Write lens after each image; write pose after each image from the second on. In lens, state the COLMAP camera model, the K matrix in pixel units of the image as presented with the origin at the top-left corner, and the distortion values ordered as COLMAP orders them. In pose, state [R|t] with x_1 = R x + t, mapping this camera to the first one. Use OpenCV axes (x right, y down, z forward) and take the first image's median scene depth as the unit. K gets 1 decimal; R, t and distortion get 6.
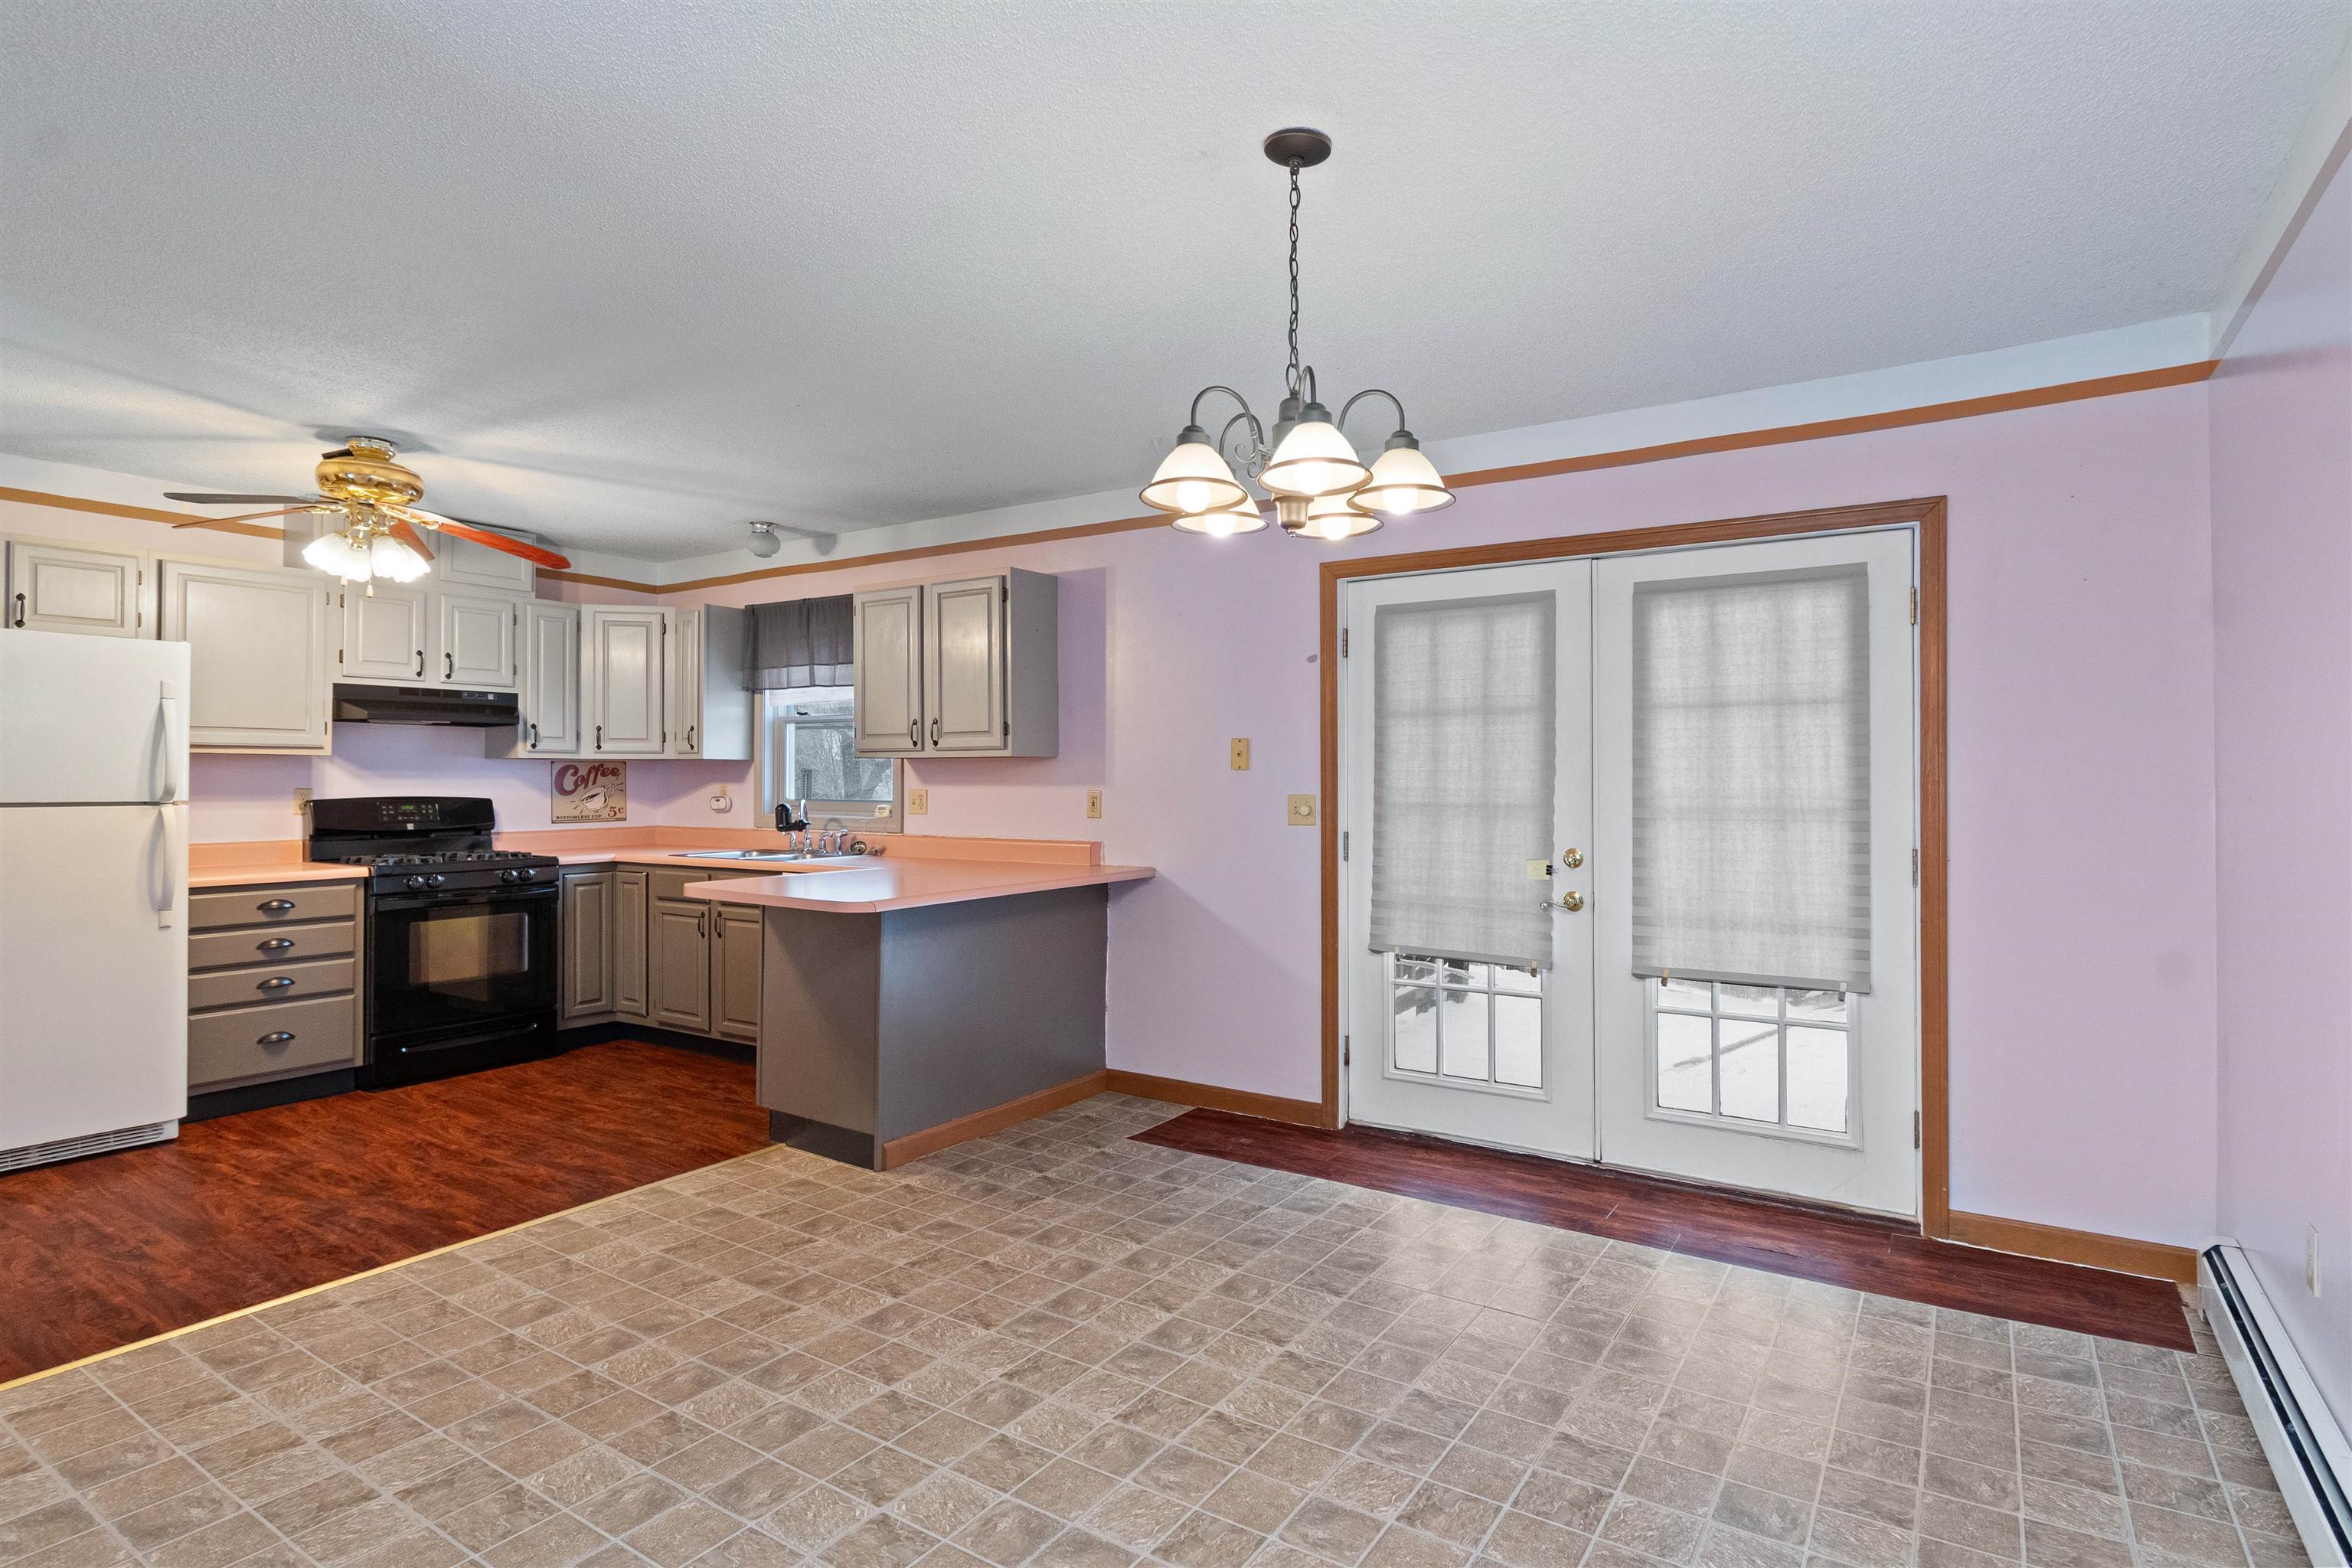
lens RADIAL K [[1198.4, 0, 1194.3], [0, 1198.4, 768.6], [0, 0, 1]] dist [0.000559, -0.002015]
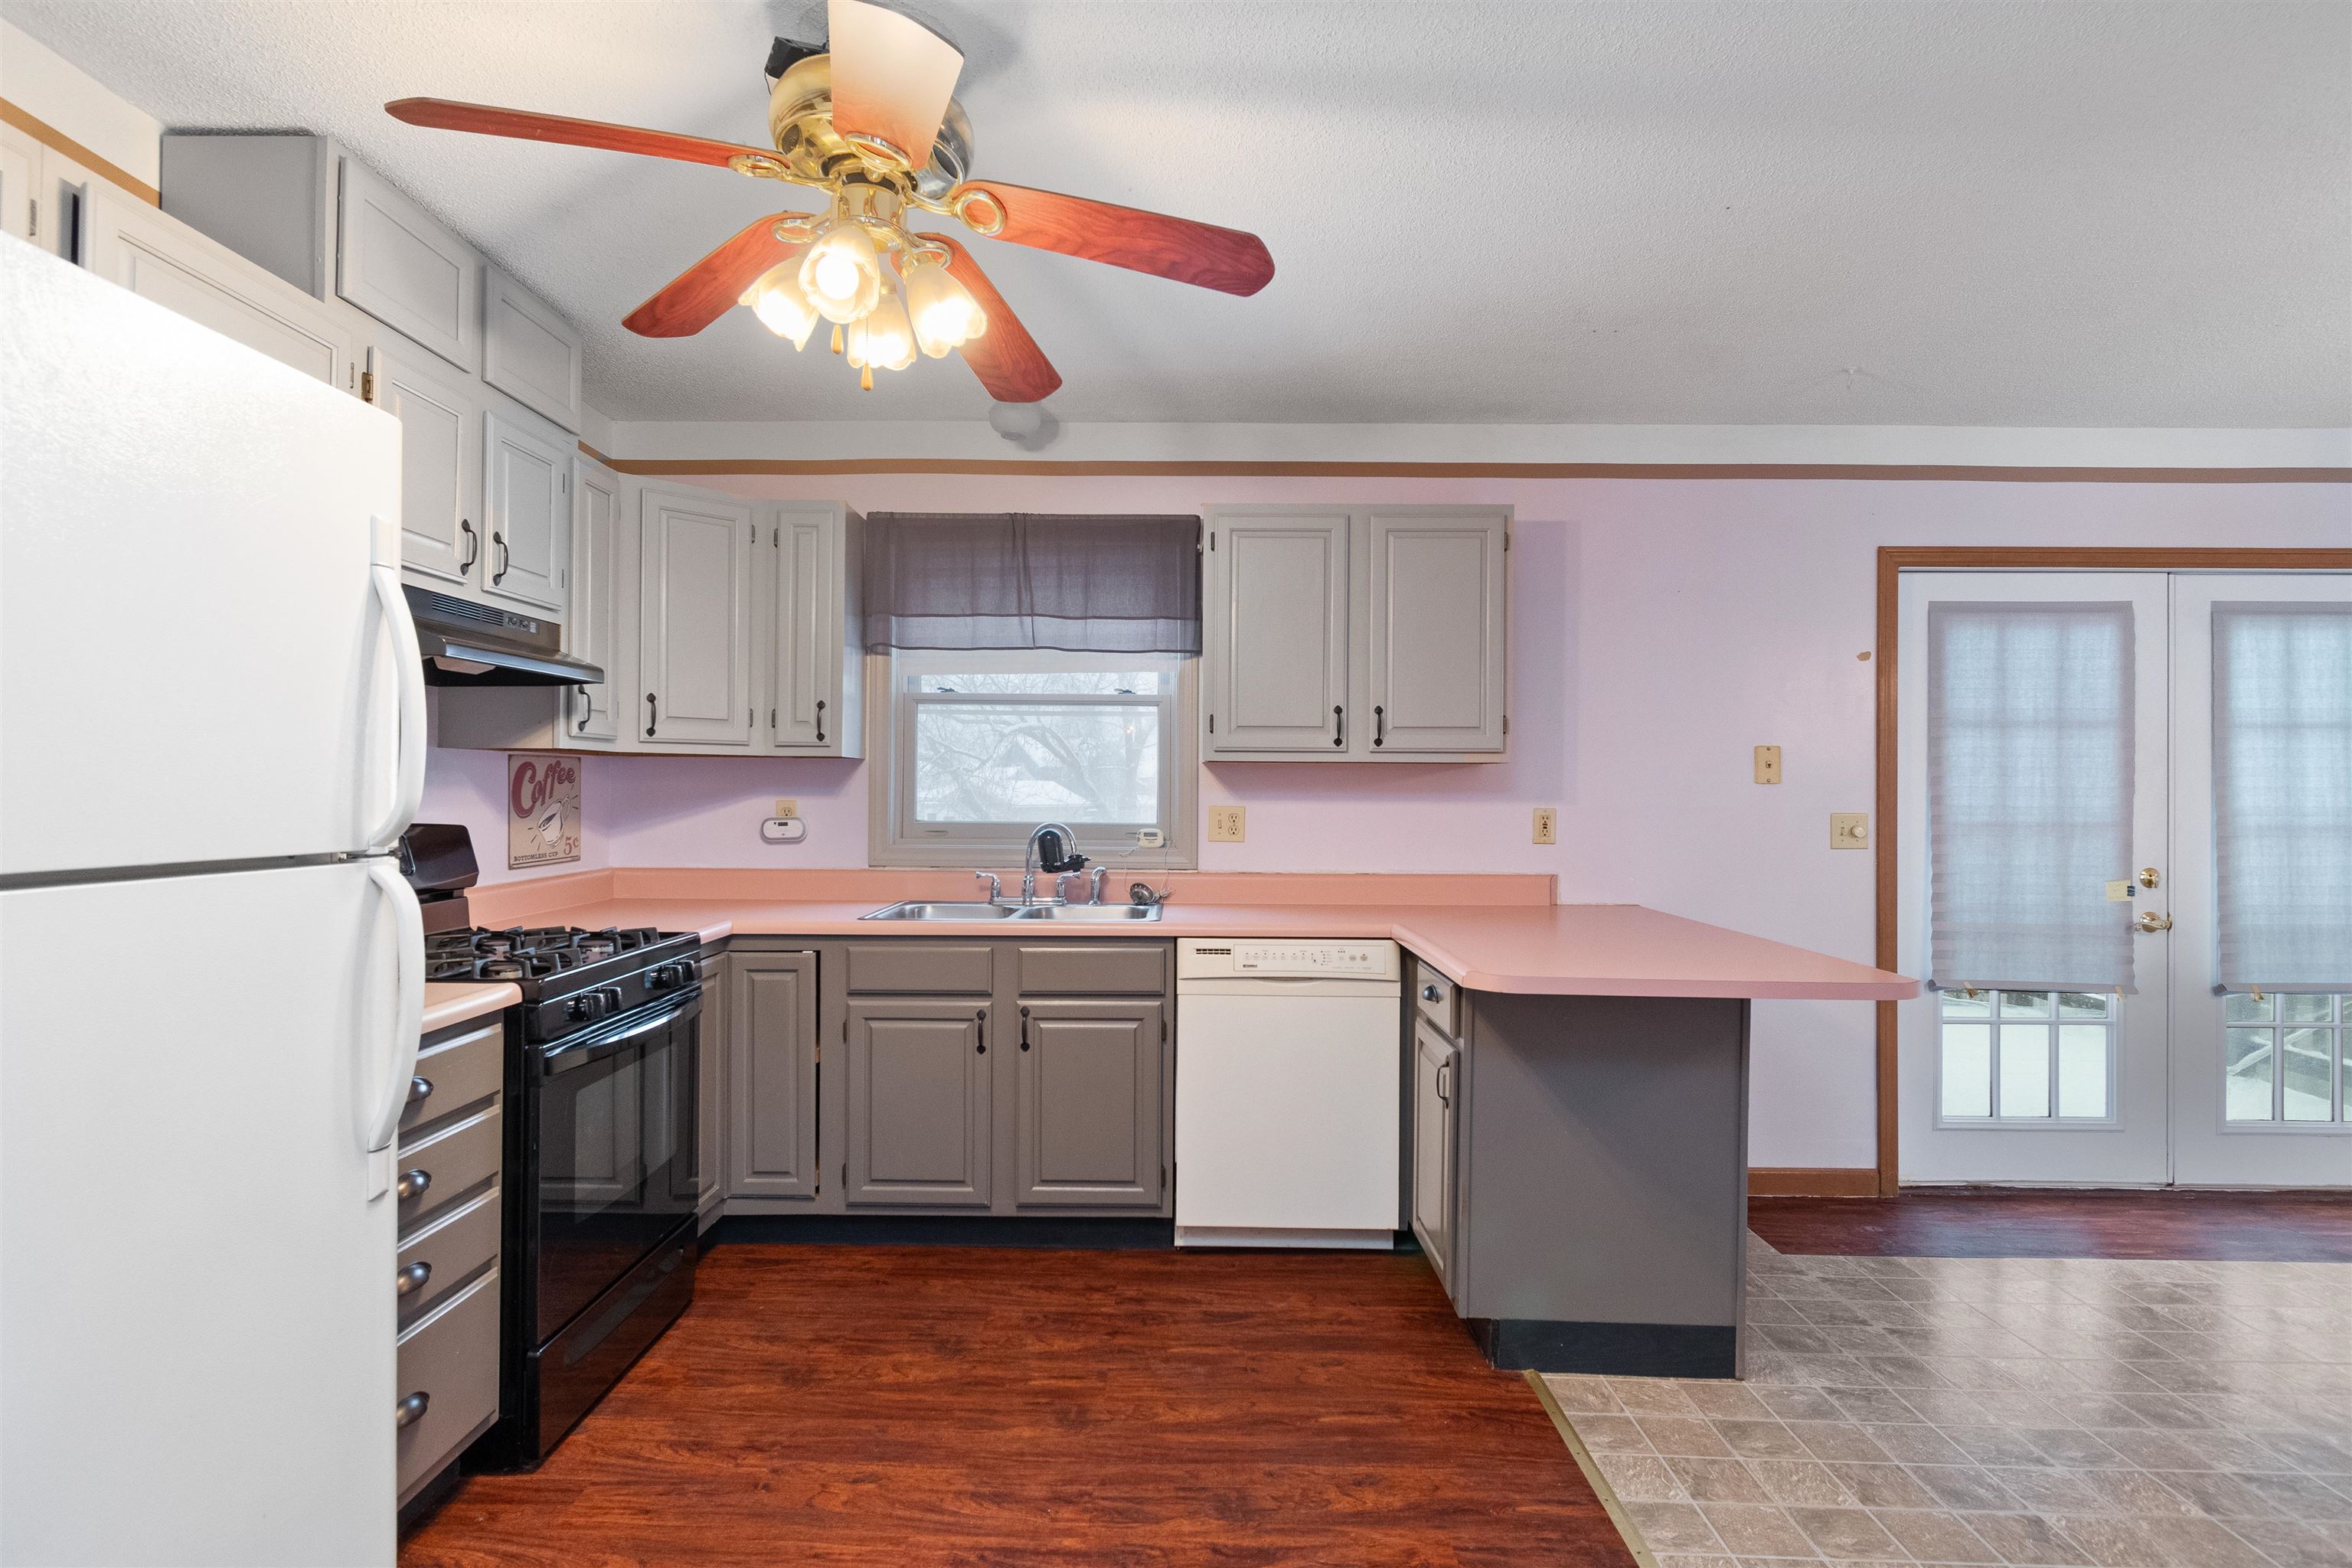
lens RADIAL K [[1212.0, 0, 1160.7], [0, 1212.0, 783.6], [0, 0, 1]] dist [0.002560, -0.002175]
pose [[0.849218, 0.007398, 0.527990, -0.854542], [-0.010305, 0.999944, 0.002564, 0.003380], [-0.527941, -0.007618, 0.849247, 0.564057]]
